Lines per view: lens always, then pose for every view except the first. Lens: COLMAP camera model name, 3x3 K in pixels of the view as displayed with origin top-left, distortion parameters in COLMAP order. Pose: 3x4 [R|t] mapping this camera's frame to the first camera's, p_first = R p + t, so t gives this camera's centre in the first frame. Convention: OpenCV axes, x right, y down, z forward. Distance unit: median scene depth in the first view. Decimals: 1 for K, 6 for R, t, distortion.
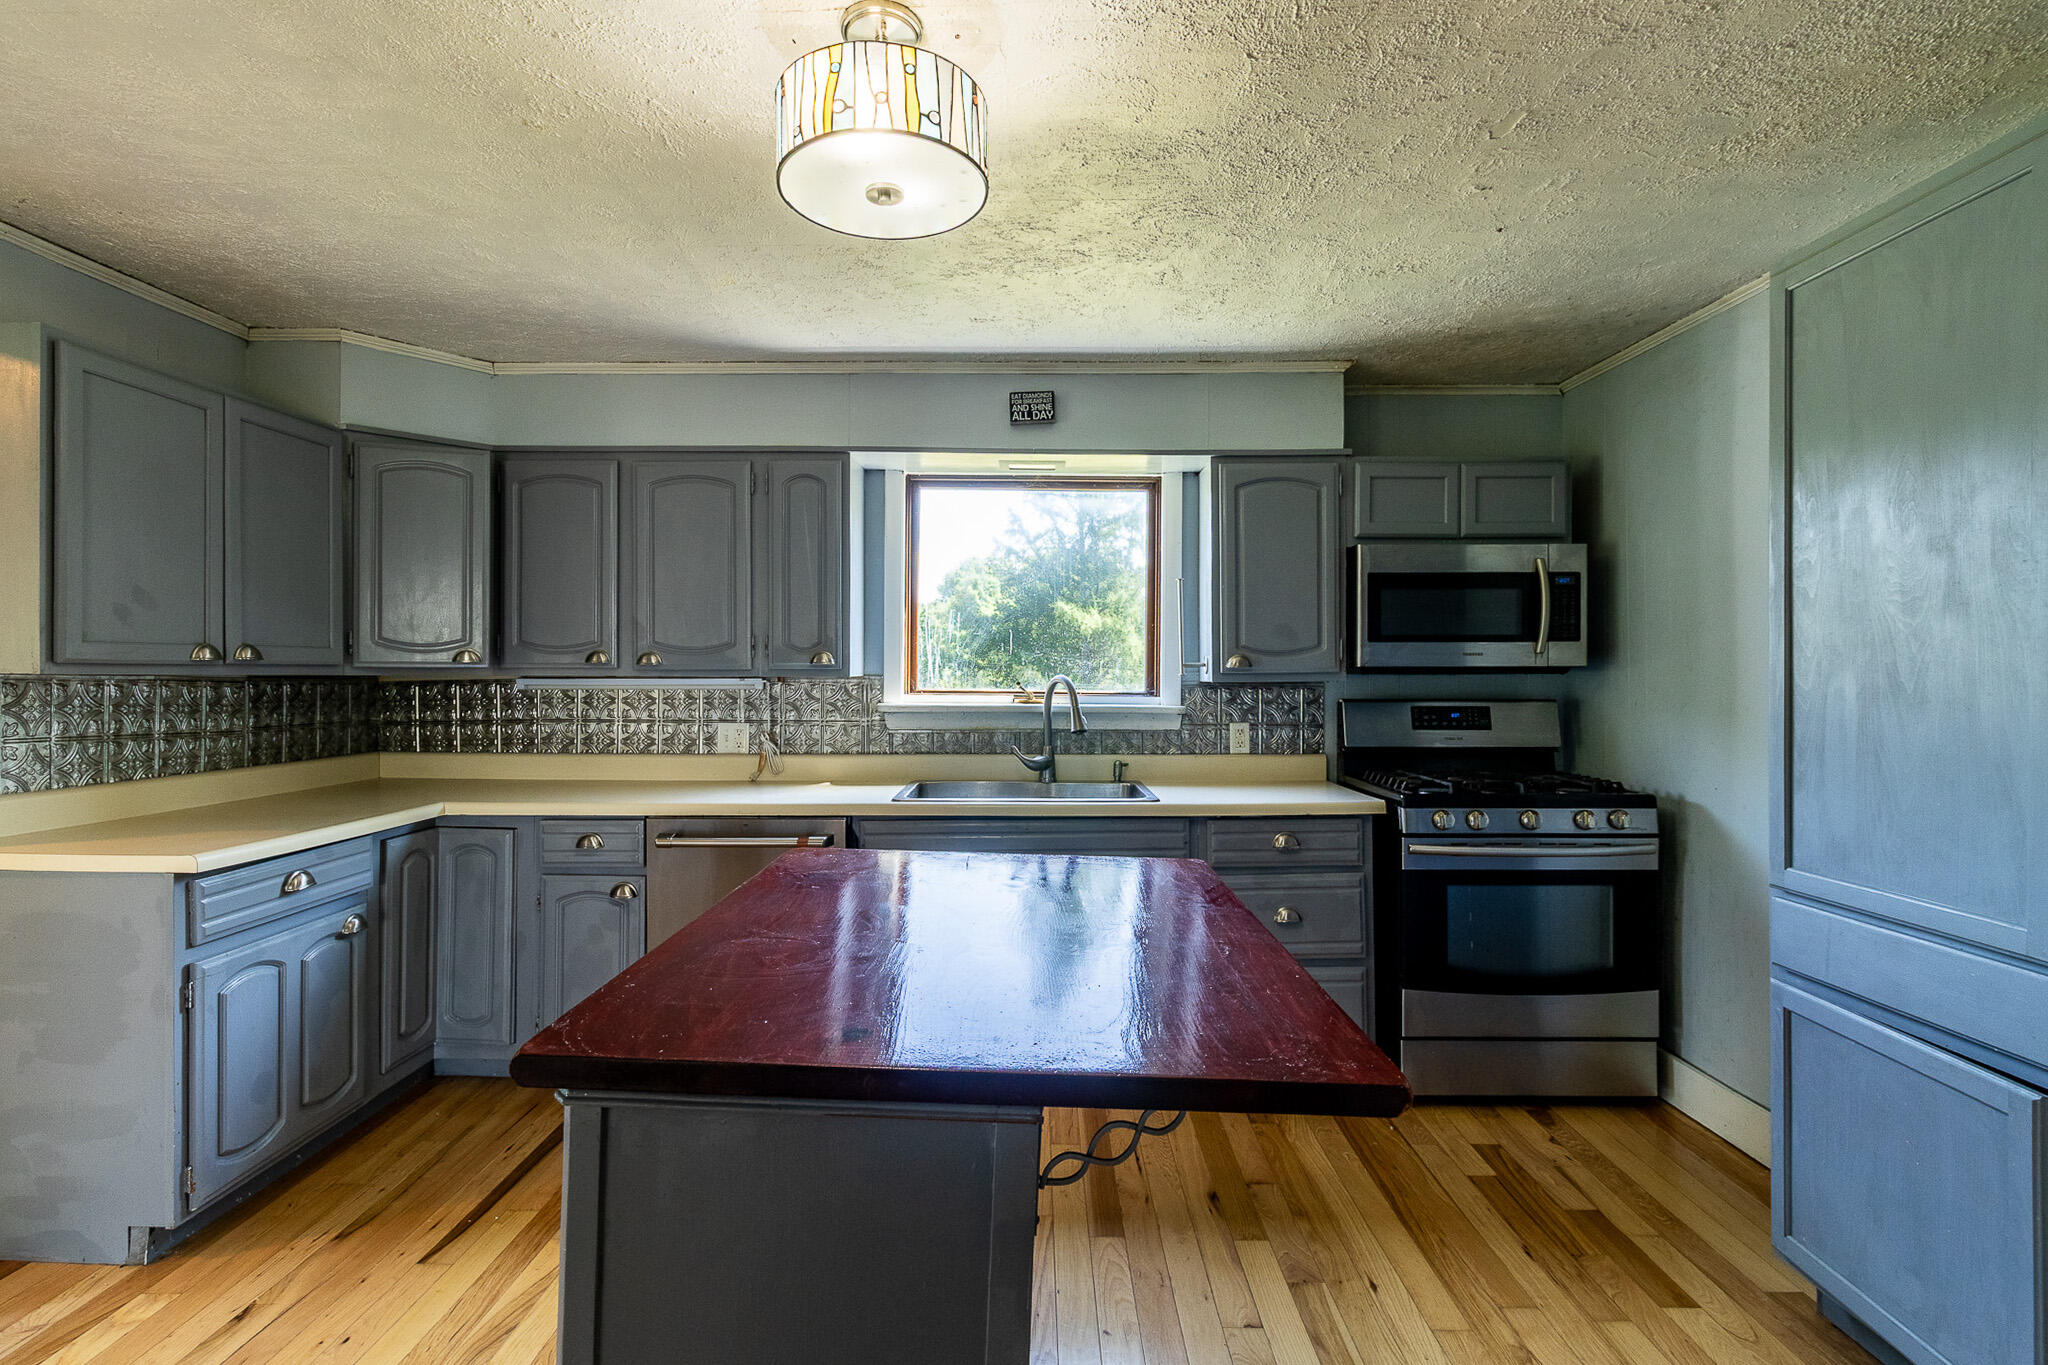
lens RADIAL K [[977.0, 0, 1041.9], [0, 977.0, 676.7], [0, 0, 1]] dist [0.003451, 0.001350]
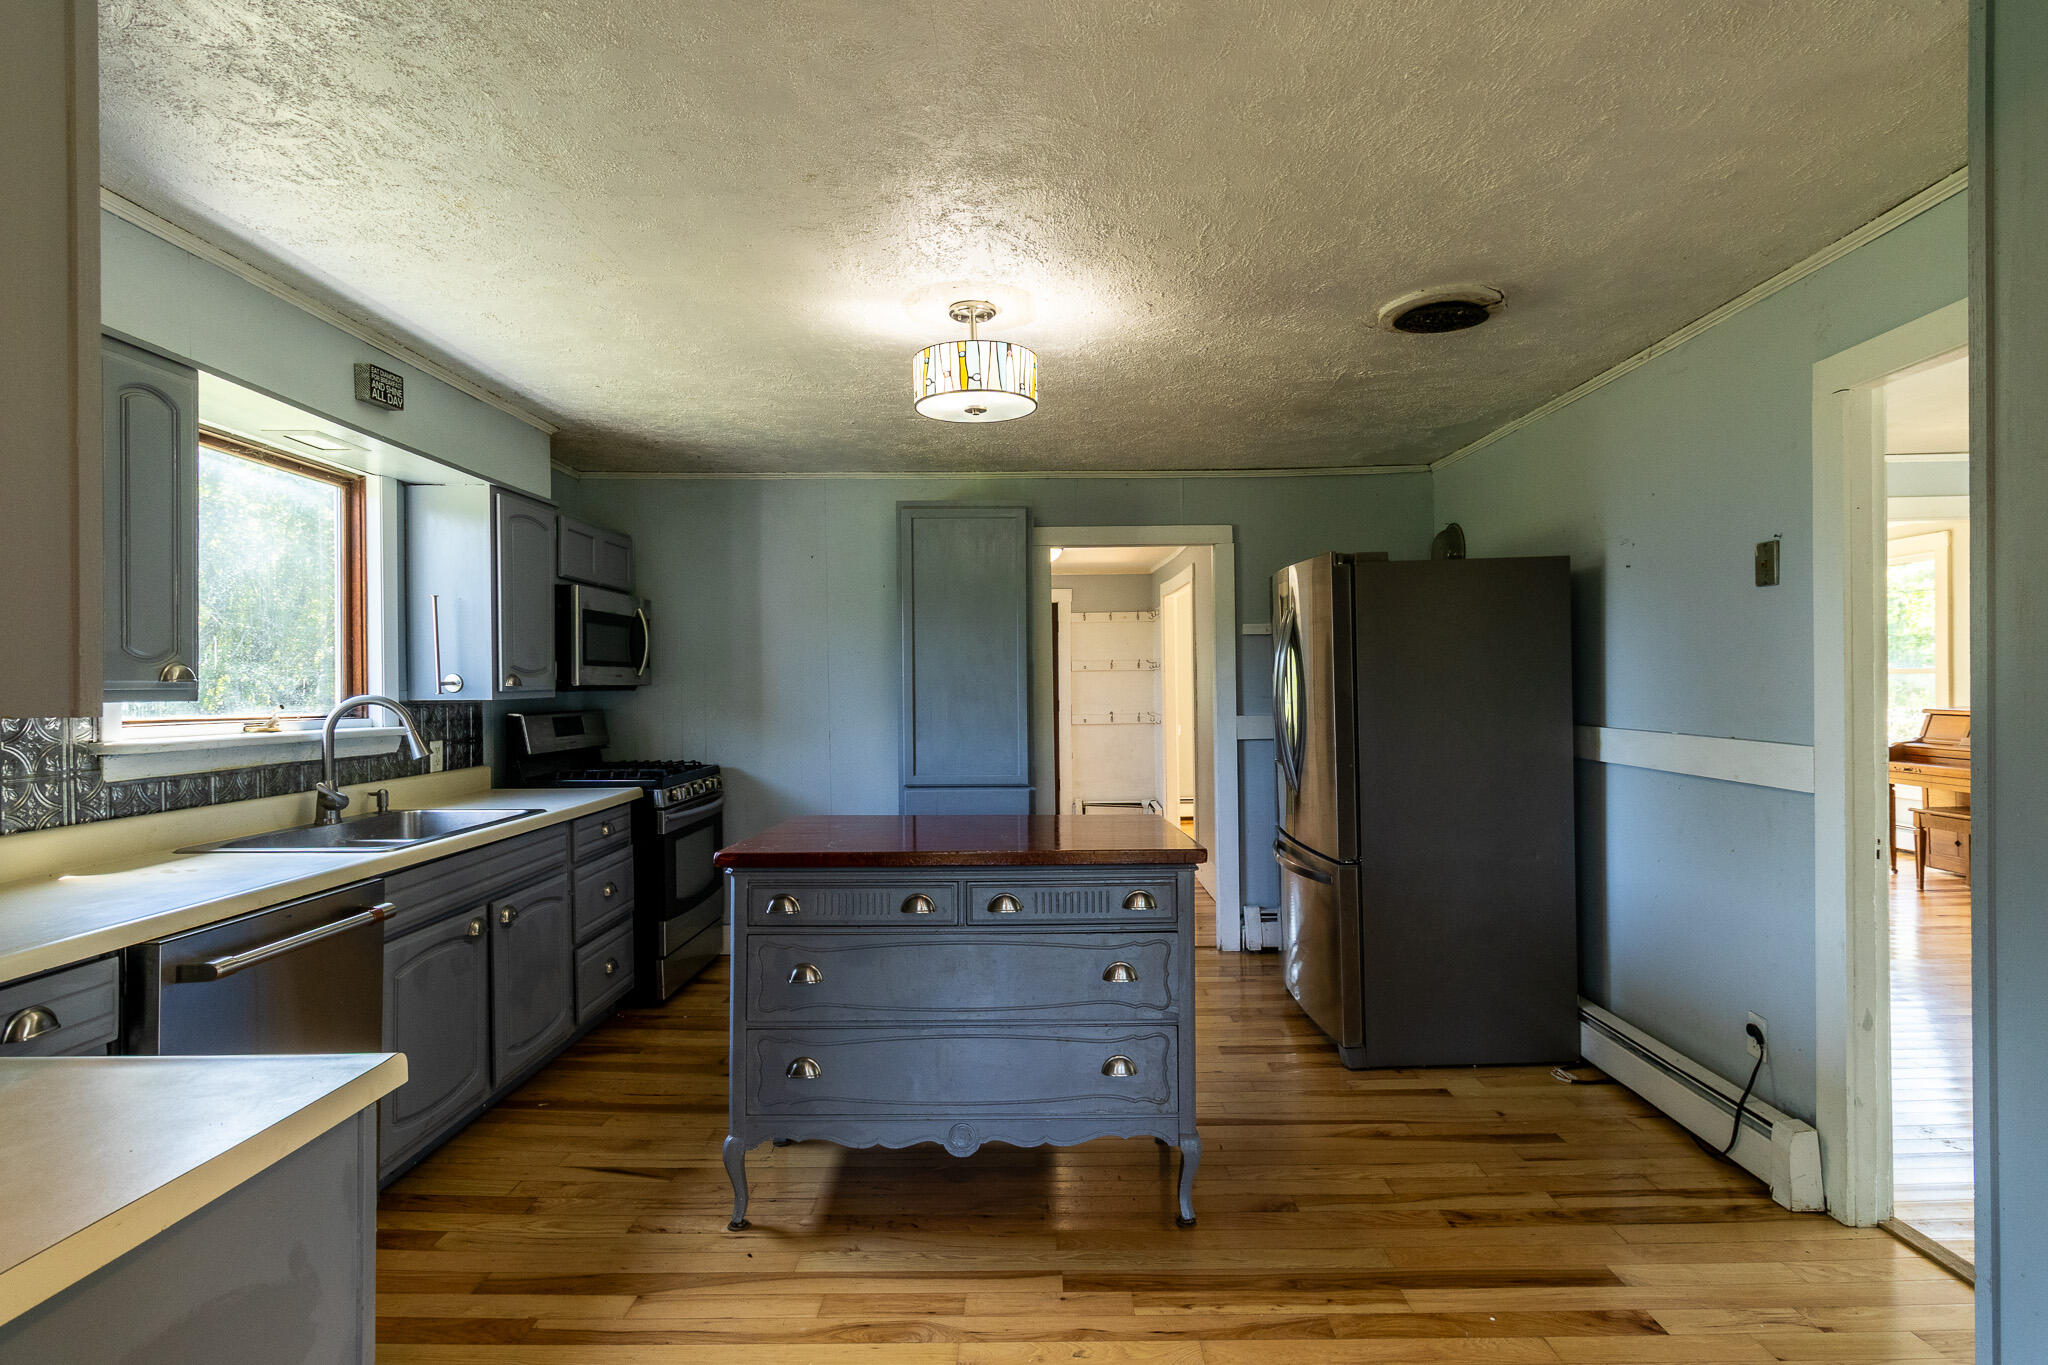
lens RADIAL K [[977.0, 0, 1041.9], [0, 977.0, 676.7], [0, 0, 1]] dist [0.003451, 0.001350]
pose [[0.006214, 0.008618, 0.999944, -0.880267], [0.001899, 0.999961, -0.008630, -0.009674], [-0.999979, 0.001952, 0.006198, 0.410683]]
